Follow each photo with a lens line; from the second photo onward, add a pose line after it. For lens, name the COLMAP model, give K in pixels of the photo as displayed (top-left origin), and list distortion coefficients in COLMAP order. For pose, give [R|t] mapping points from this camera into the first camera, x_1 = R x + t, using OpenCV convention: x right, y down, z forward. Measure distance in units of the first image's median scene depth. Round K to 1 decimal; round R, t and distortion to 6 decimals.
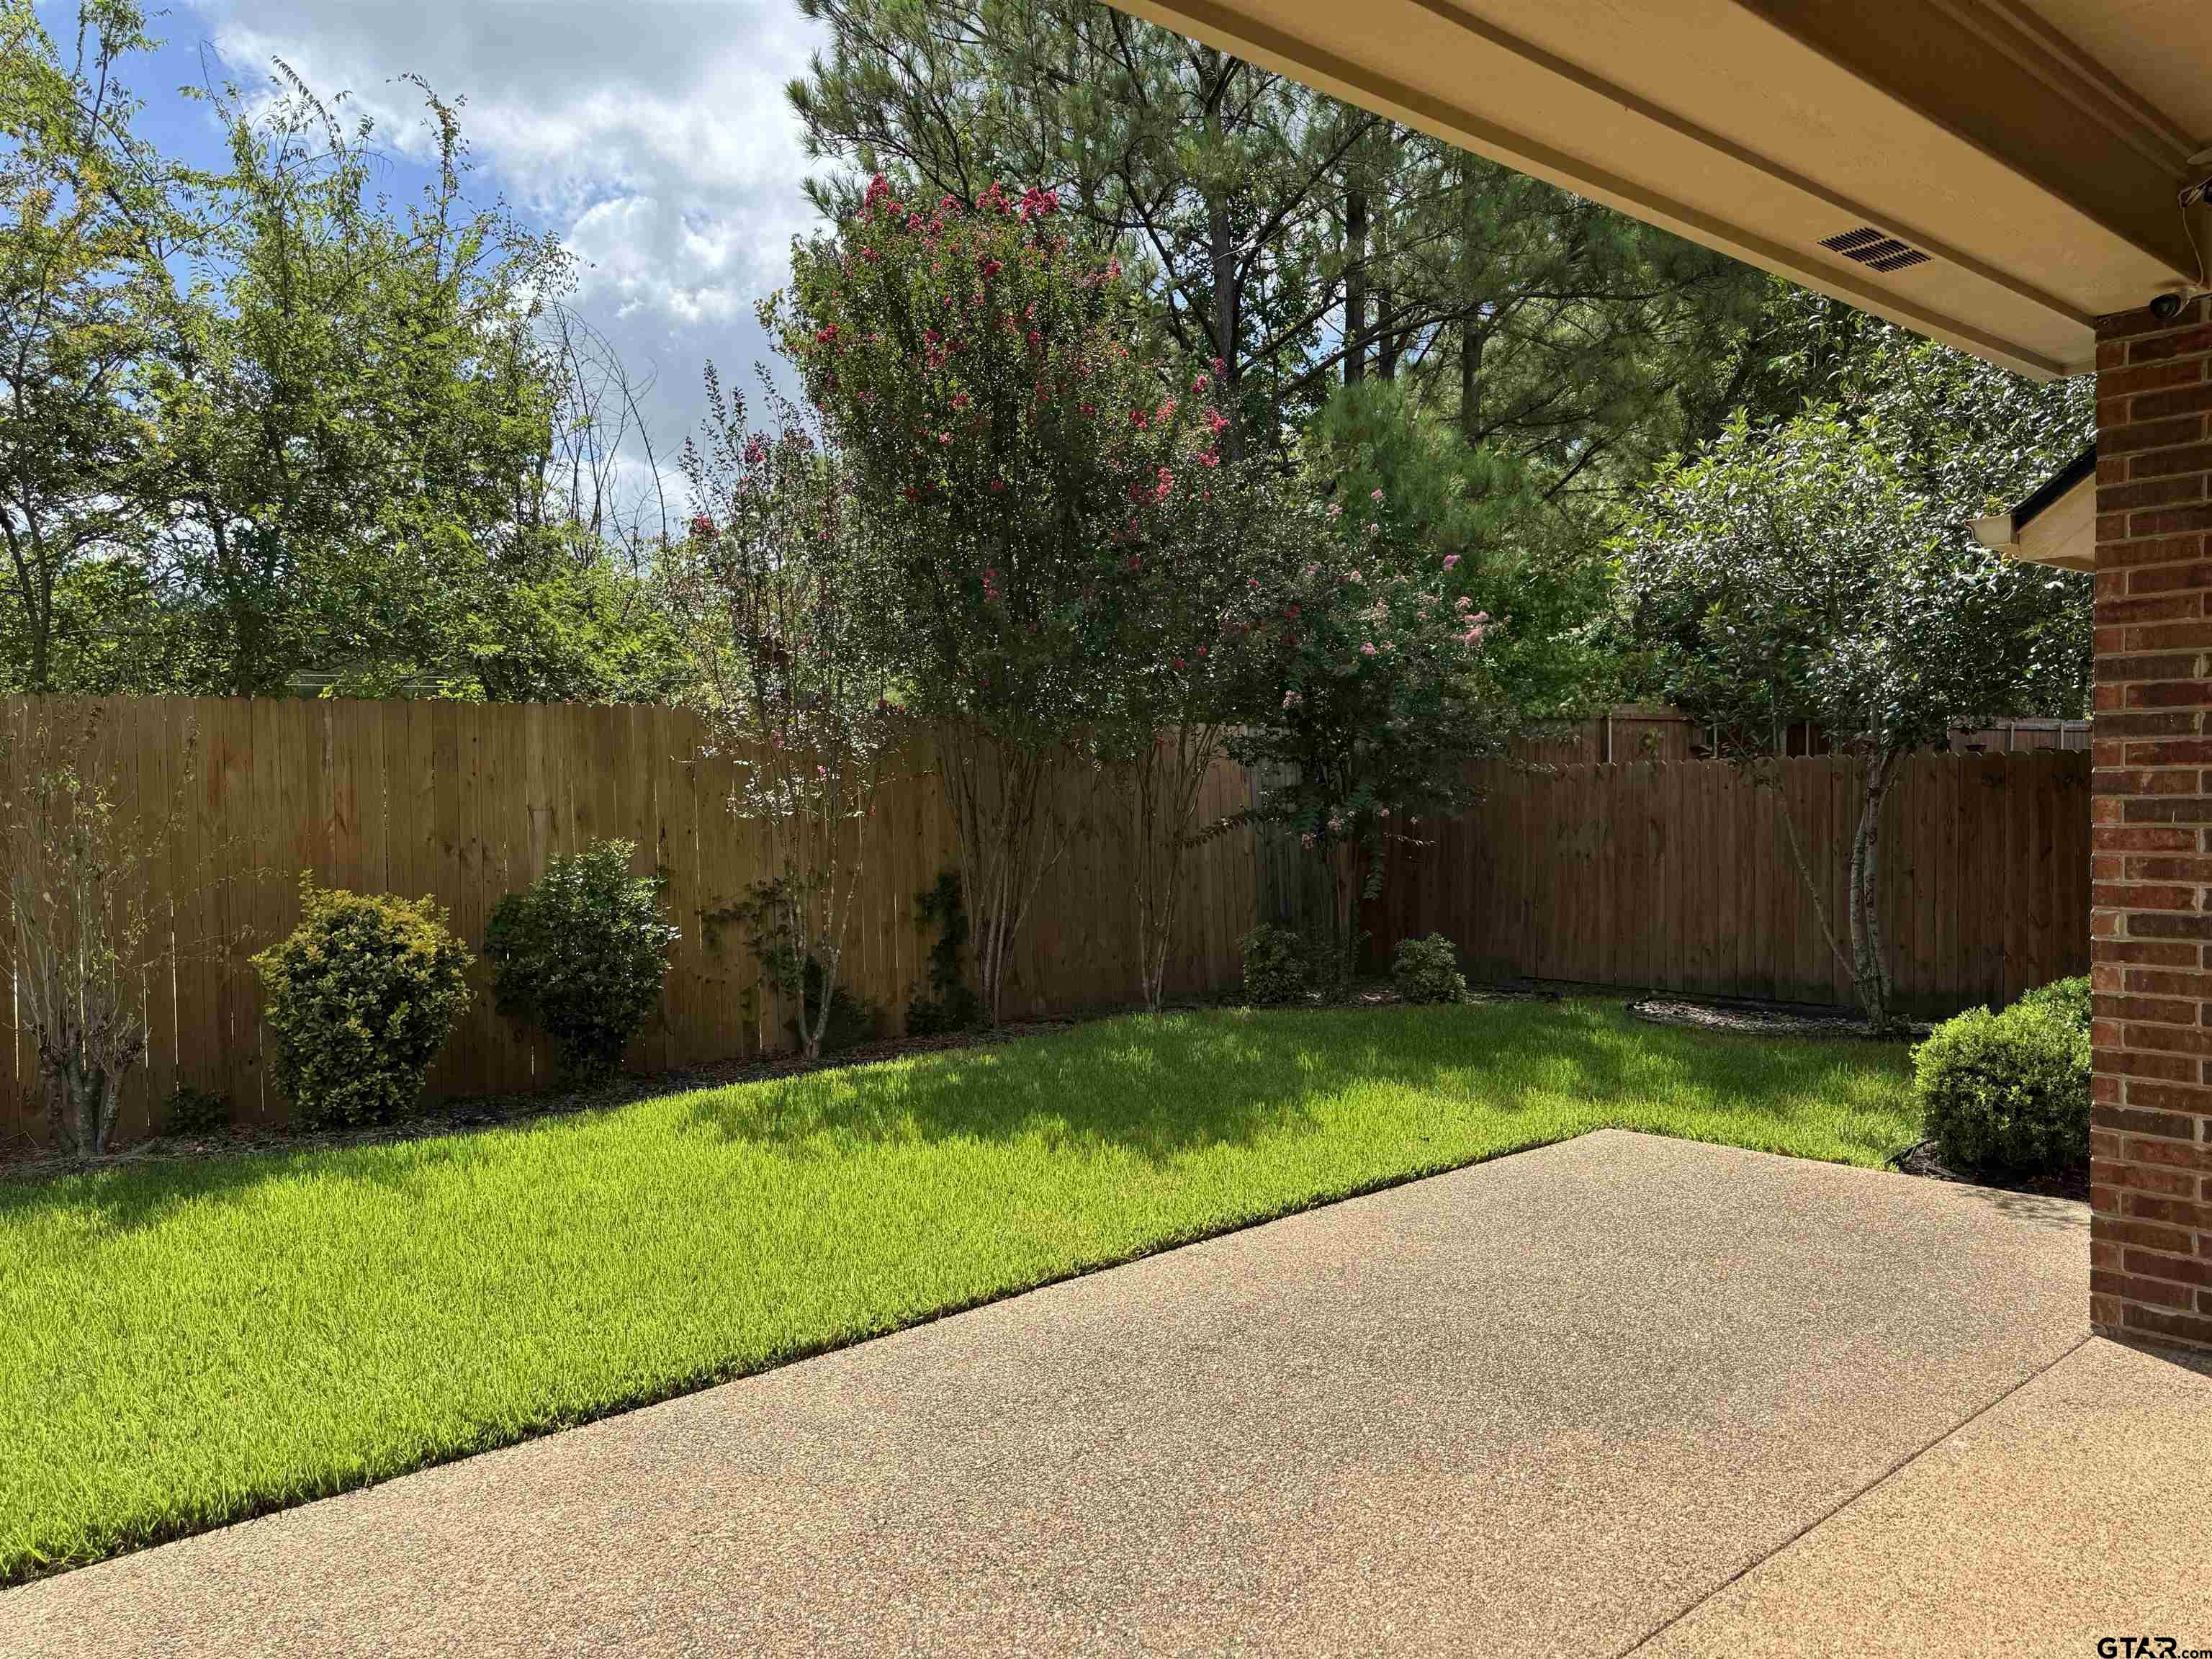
lens RADIAL K [[1549.8, 0, 1106.2], [0, 1549.8, 823.4], [0, 0, 1]] dist [0.052666, -0.012086]
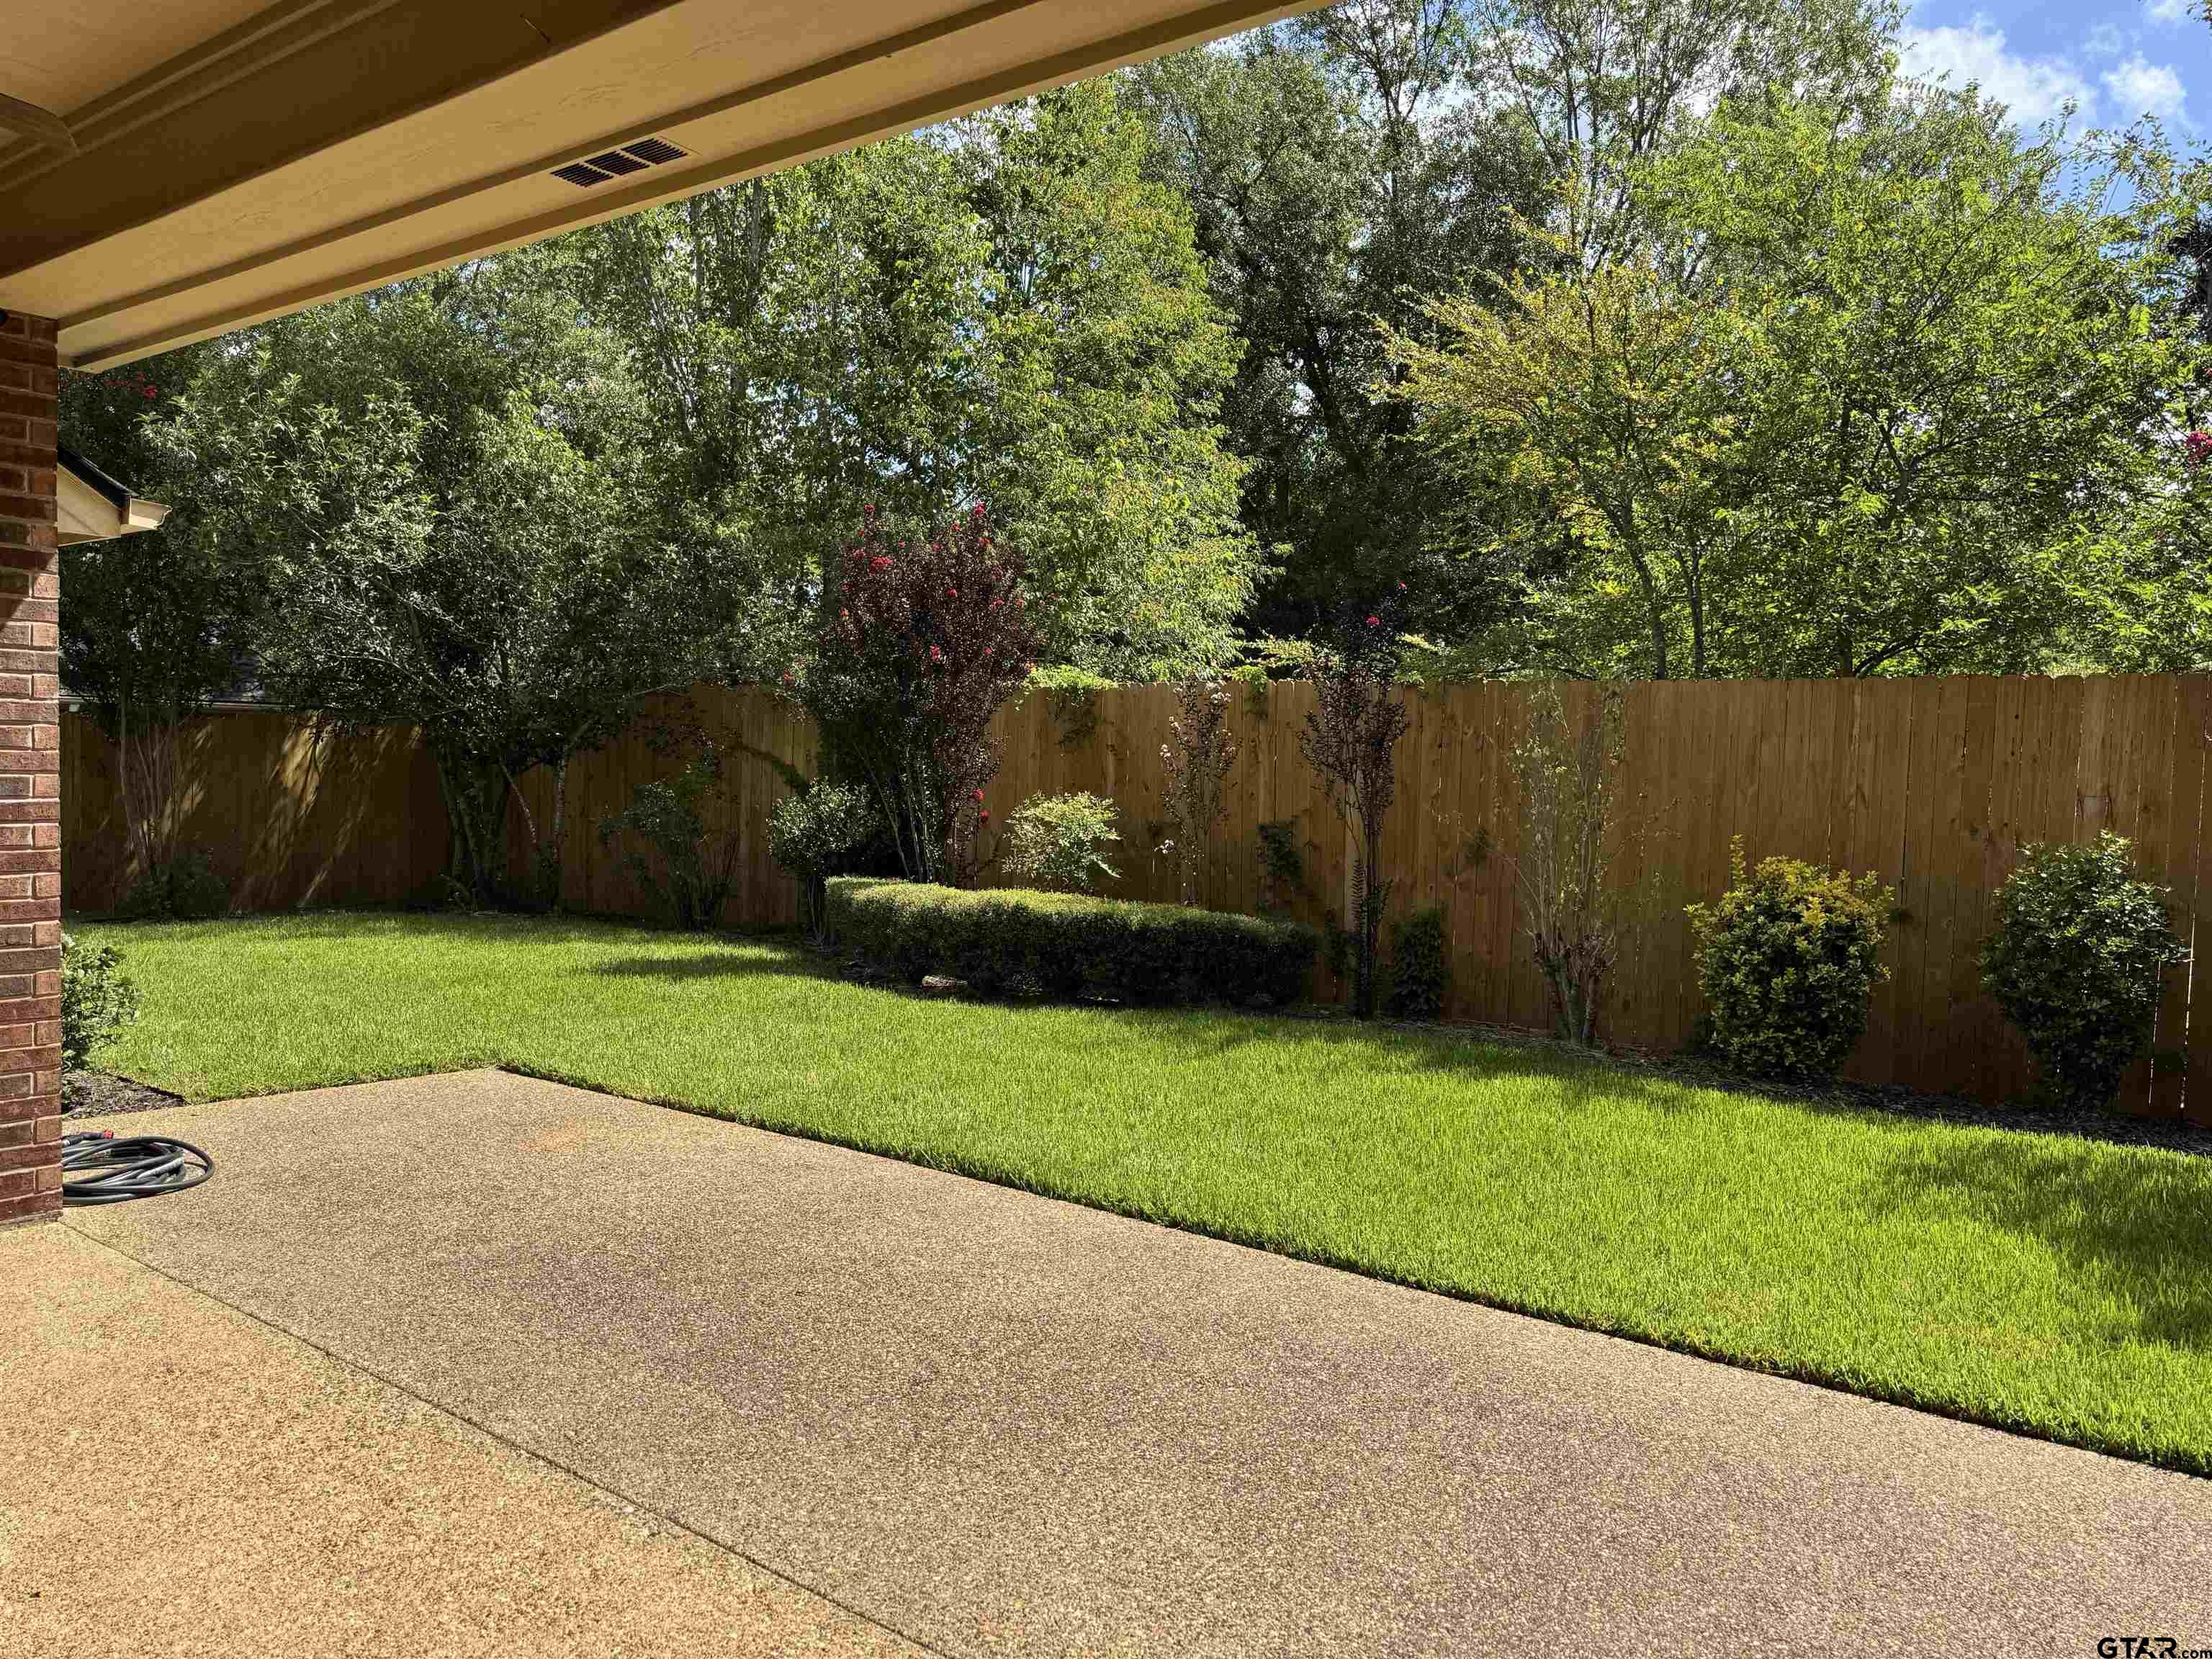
lens RADIAL K [[1549.8, 0, 1105.6], [0, 1549.8, 836.8], [0, 0, 1]] dist [0.052666, -0.012086]
pose [[0.223368, 0.070051, -0.972214, 0.747518], [-0.056990, 0.996647, 0.058718, -0.012604], [0.973067, 0.042291, 0.226611, 0.536779]]
